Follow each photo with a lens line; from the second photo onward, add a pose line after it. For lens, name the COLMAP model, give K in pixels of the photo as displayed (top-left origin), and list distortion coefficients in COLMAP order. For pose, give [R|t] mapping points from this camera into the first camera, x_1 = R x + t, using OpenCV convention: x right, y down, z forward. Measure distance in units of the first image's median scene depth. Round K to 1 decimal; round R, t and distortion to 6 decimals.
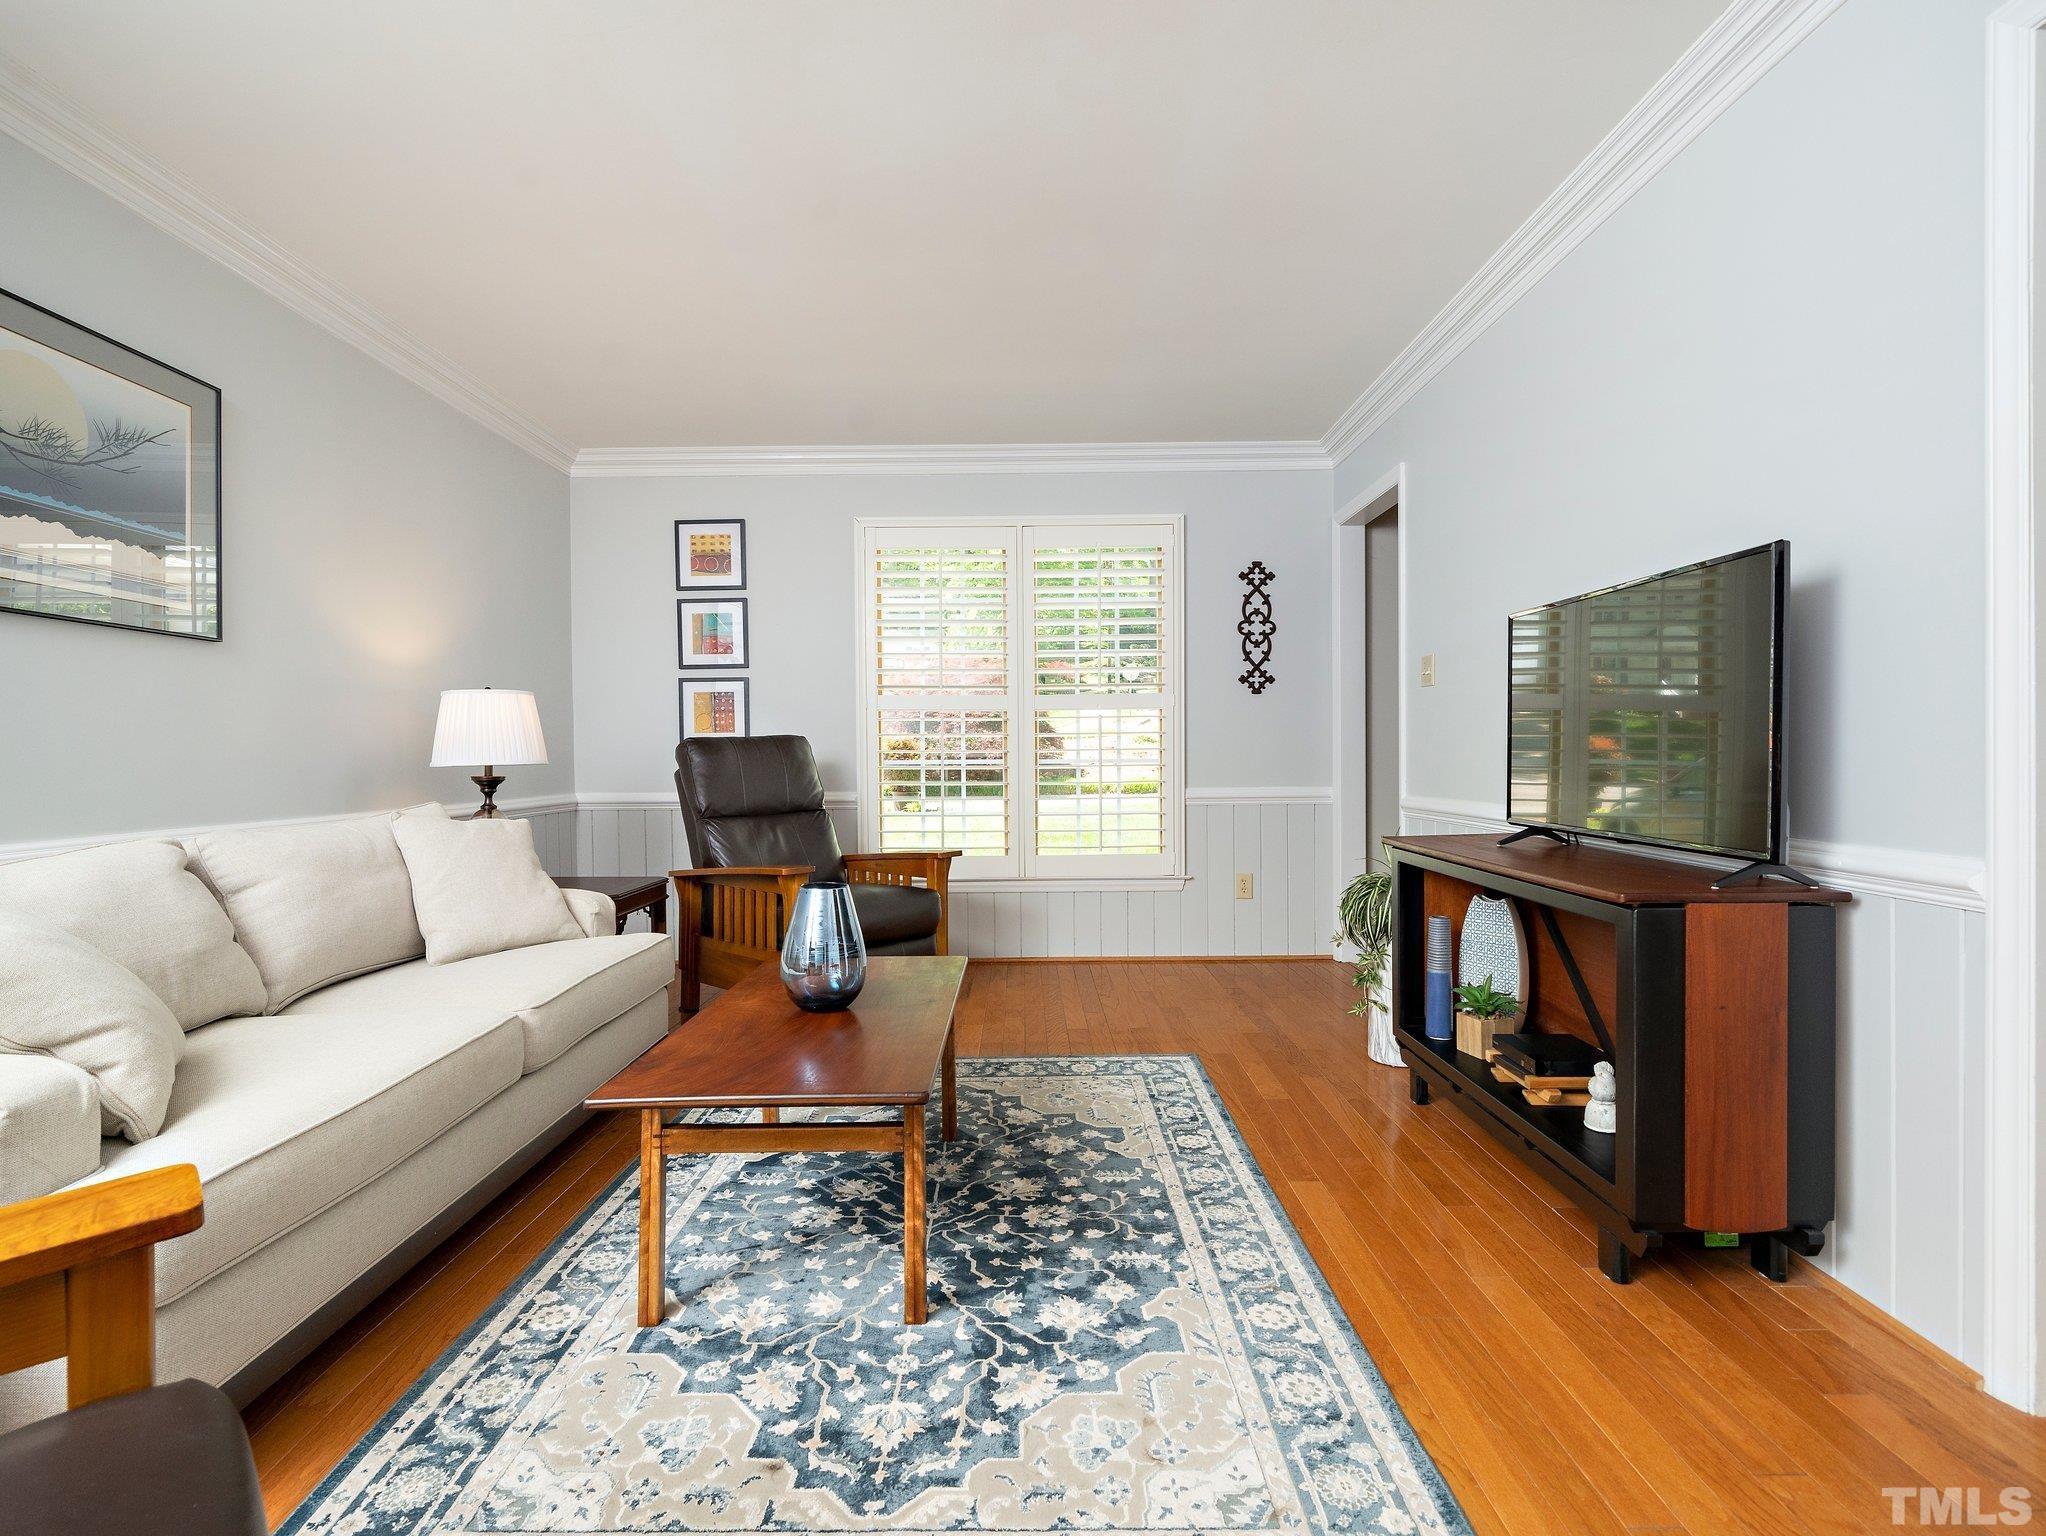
lens RADIAL K [[1024.5, 0, 1023.9], [0, 1024.5, 760.7], [0, 0, 1]] dist [-0.006247, -0.001663]
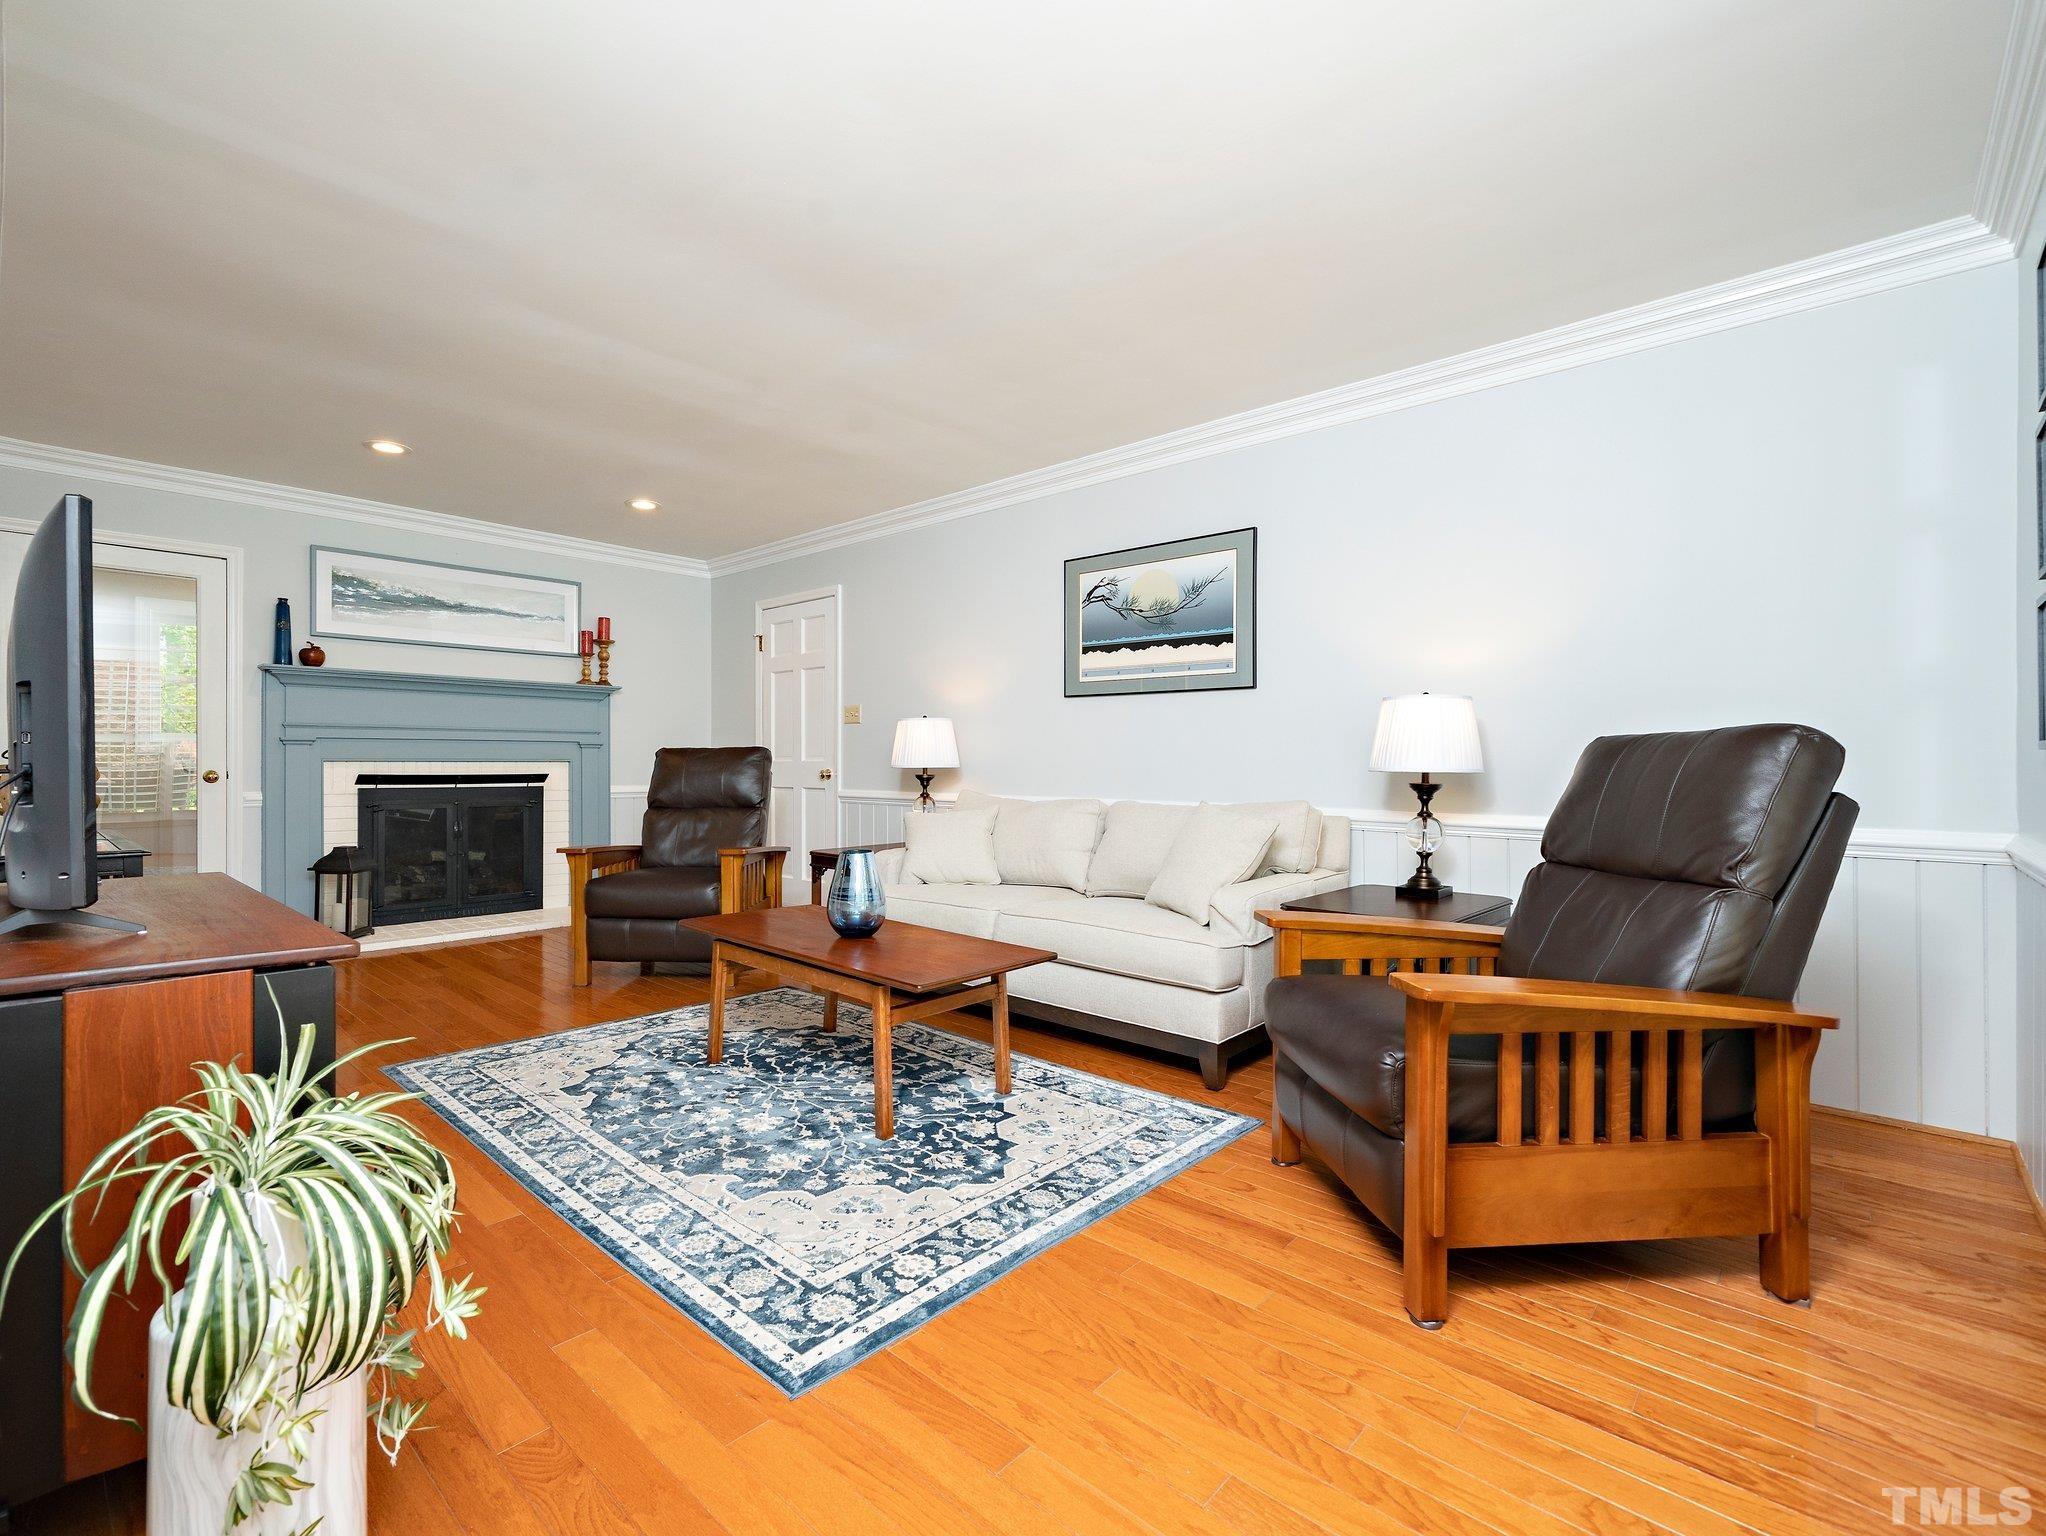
lens RADIAL K [[926.7, 0, 1023.0], [0, 926.7, 768.8], [0, 0, 1]] dist [0.002570, -0.000959]
pose [[-0.668388, 0.017631, -0.743604, 0.482019], [0.000962, 0.999739, 0.022839, -0.023549], [0.743812, 0.014550, -0.668230, 1.583676]]
